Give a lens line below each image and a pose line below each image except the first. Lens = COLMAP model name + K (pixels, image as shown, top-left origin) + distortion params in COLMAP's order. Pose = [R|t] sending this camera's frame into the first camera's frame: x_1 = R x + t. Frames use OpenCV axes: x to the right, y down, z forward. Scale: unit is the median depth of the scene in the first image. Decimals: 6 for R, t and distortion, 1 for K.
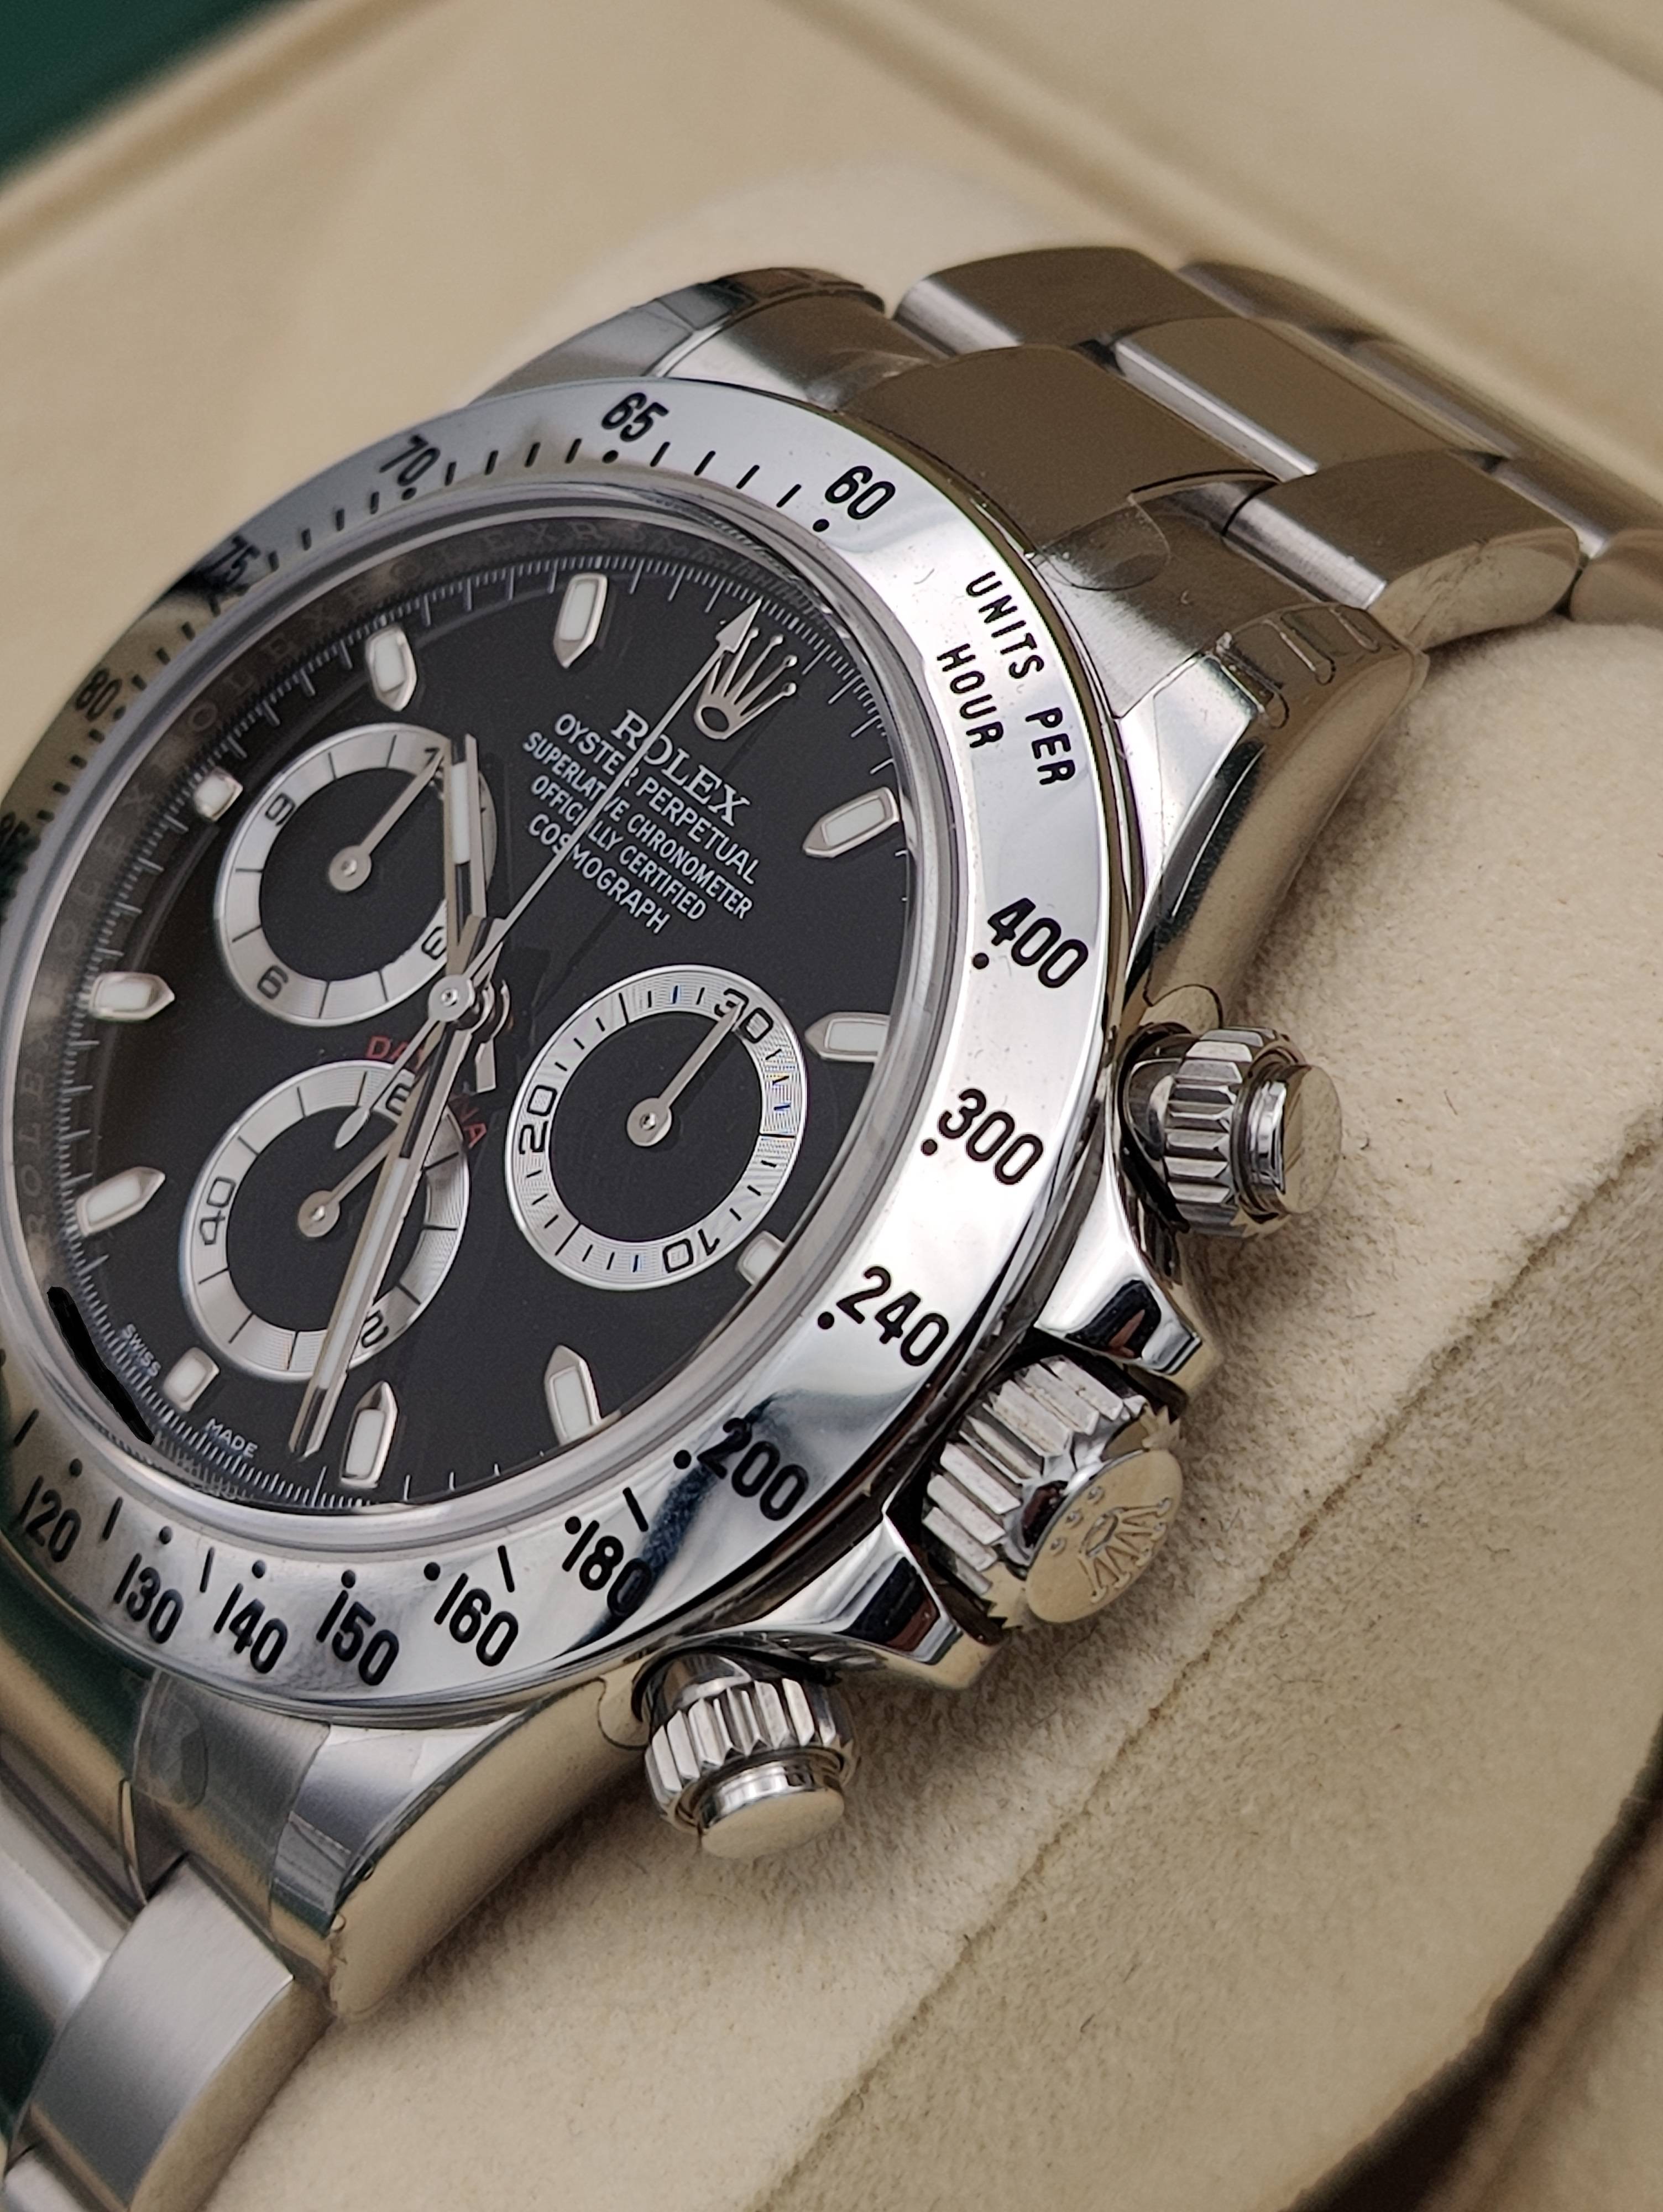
lens RADIAL K [[4971.6, 0, 821.3], [0, 4971.6, 961.2], [0, 0, 1]] dist [0.496735, -6.285605]
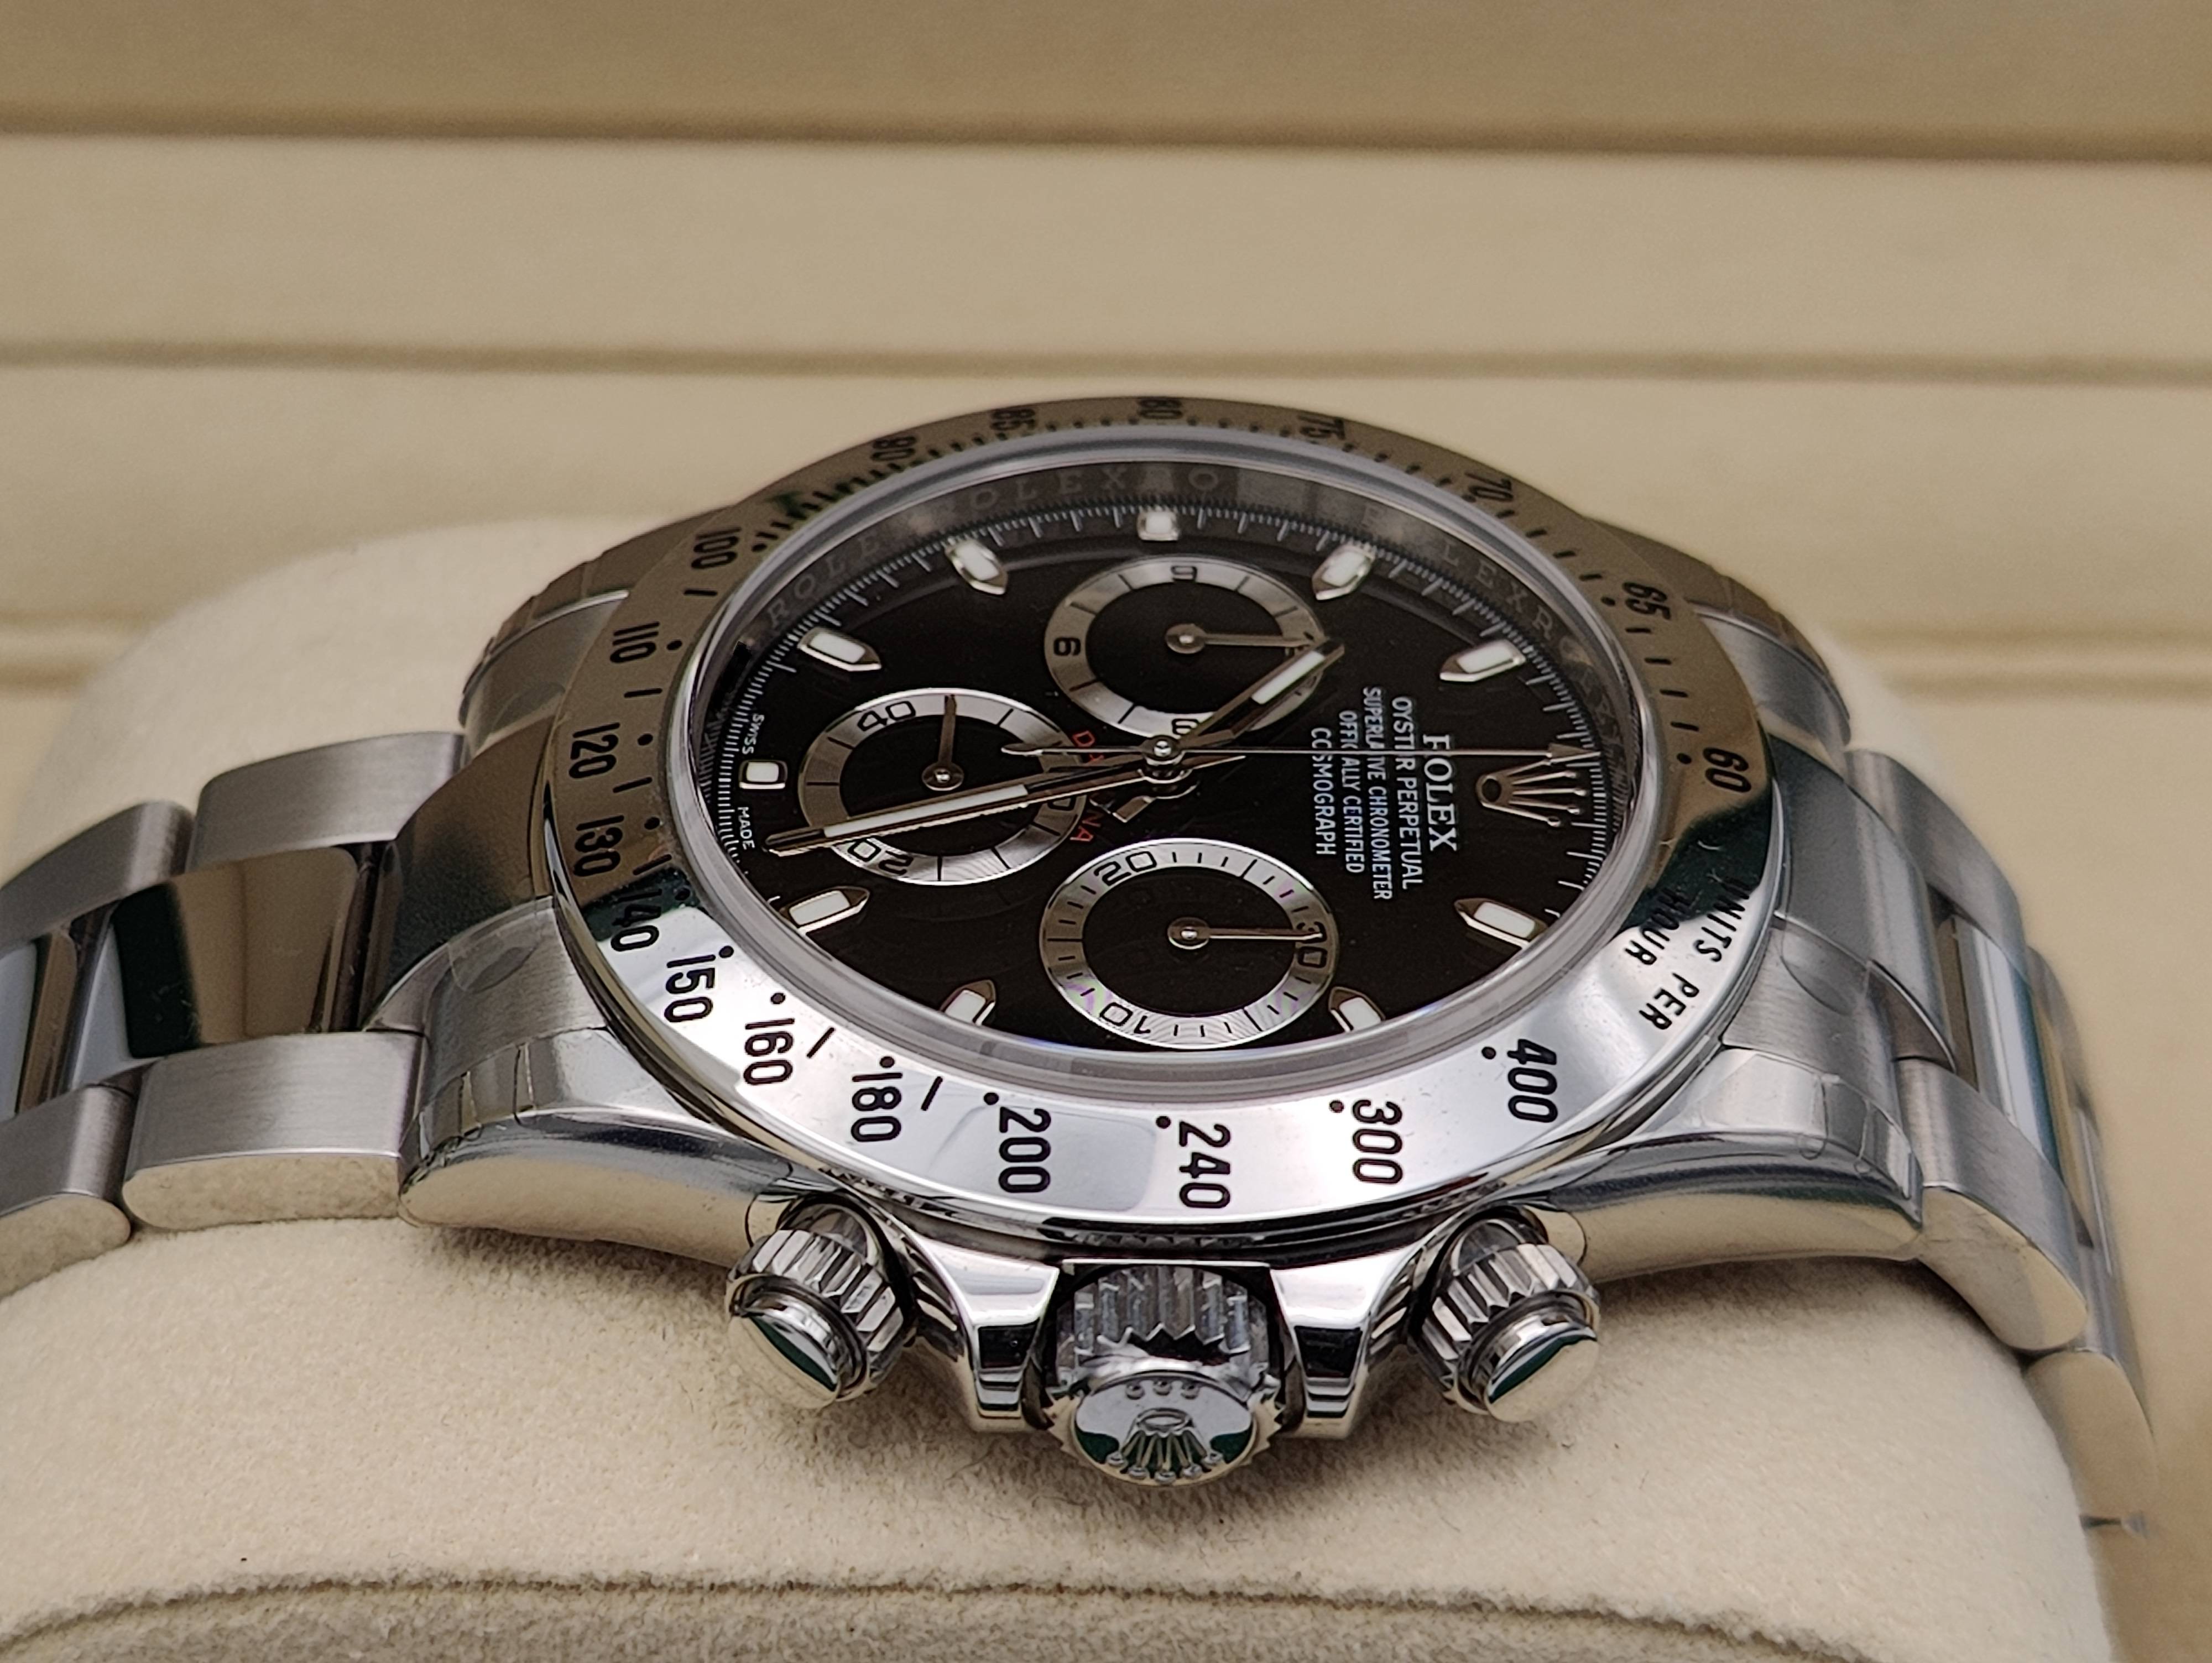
lens RADIAL K [[4971.6, 0, 1043.5], [0, 4971.6, 788.1], [0, 0, 1]] dist [0.496735, -6.285605]
pose [[0.602947, 0.783505, -0.150248, 0.090335], [-0.797779, 0.591776, -0.115541, 0.169560], [-0.001614, 0.189530, 0.981874, -0.135059]]
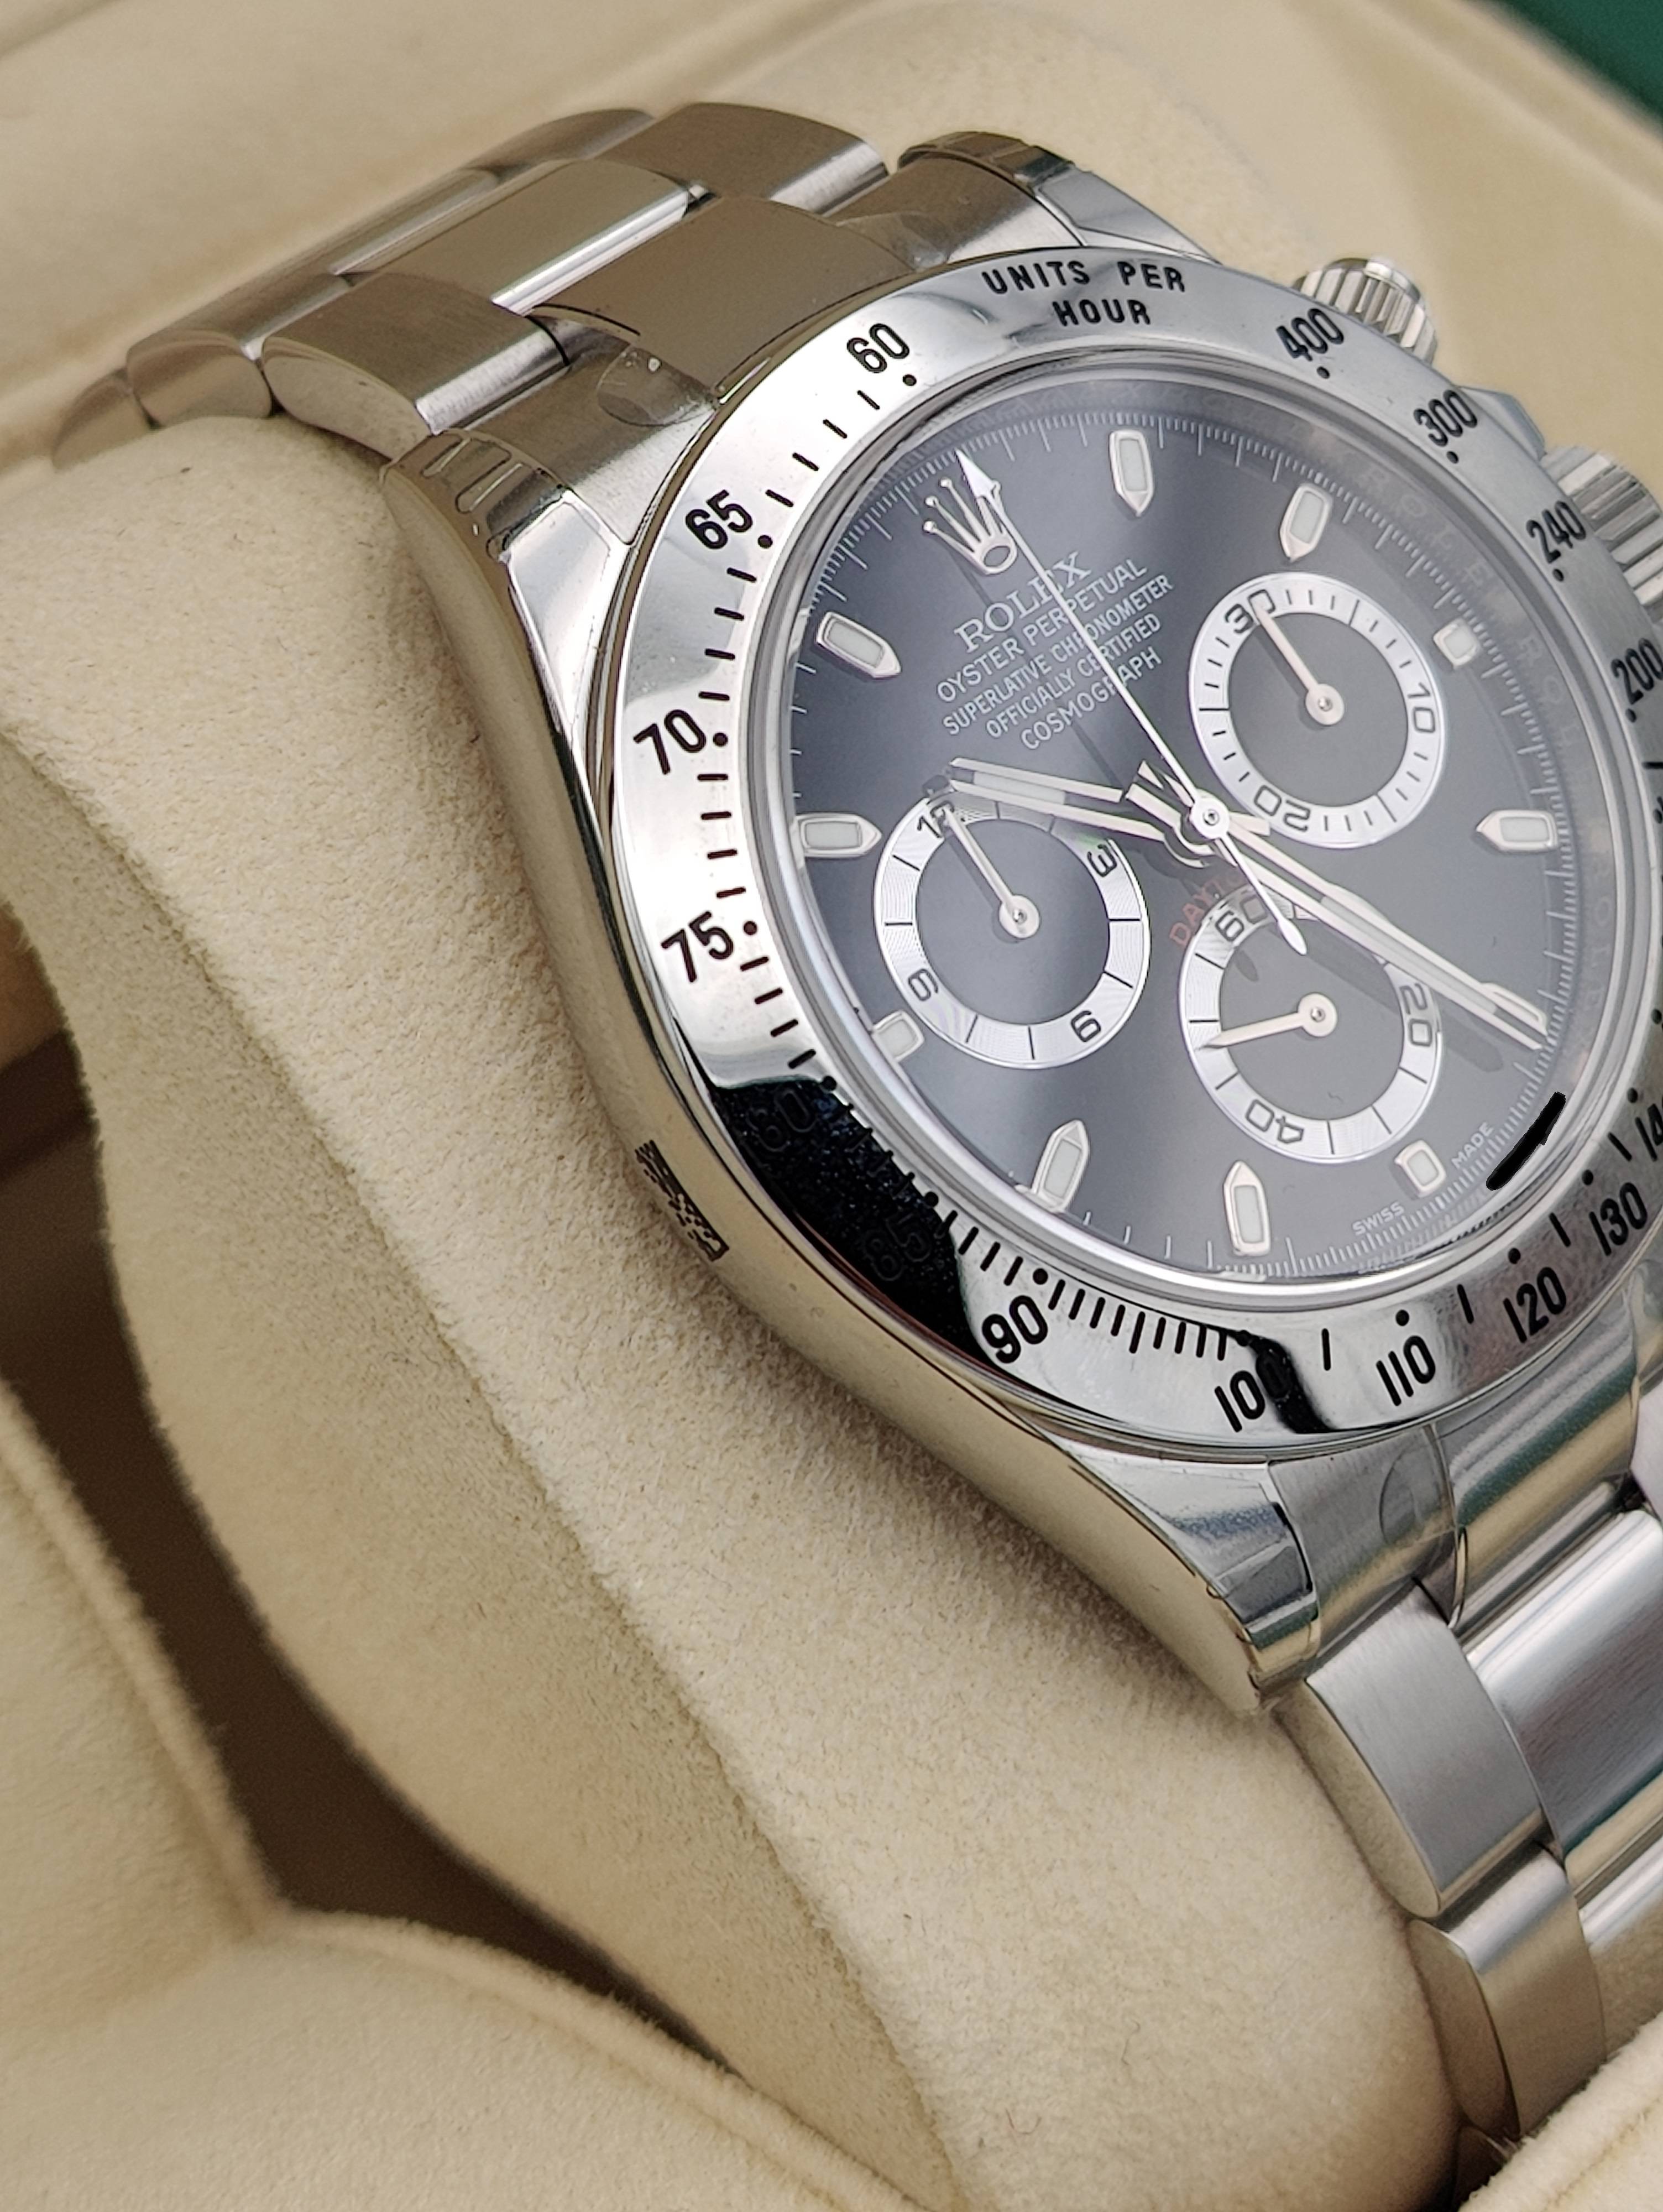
lens RADIAL K [[4971.6, 0, 821.3], [0, 4971.6, 961.2], [0, 0, 1]] dist [0.496735, -6.285605]
pose [[-0.080065, -0.687789, 0.721482, -0.912077], [0.662710, 0.503941, 0.553949, -0.665881], [-0.744584, 0.522485, 0.415456, 0.616100]]
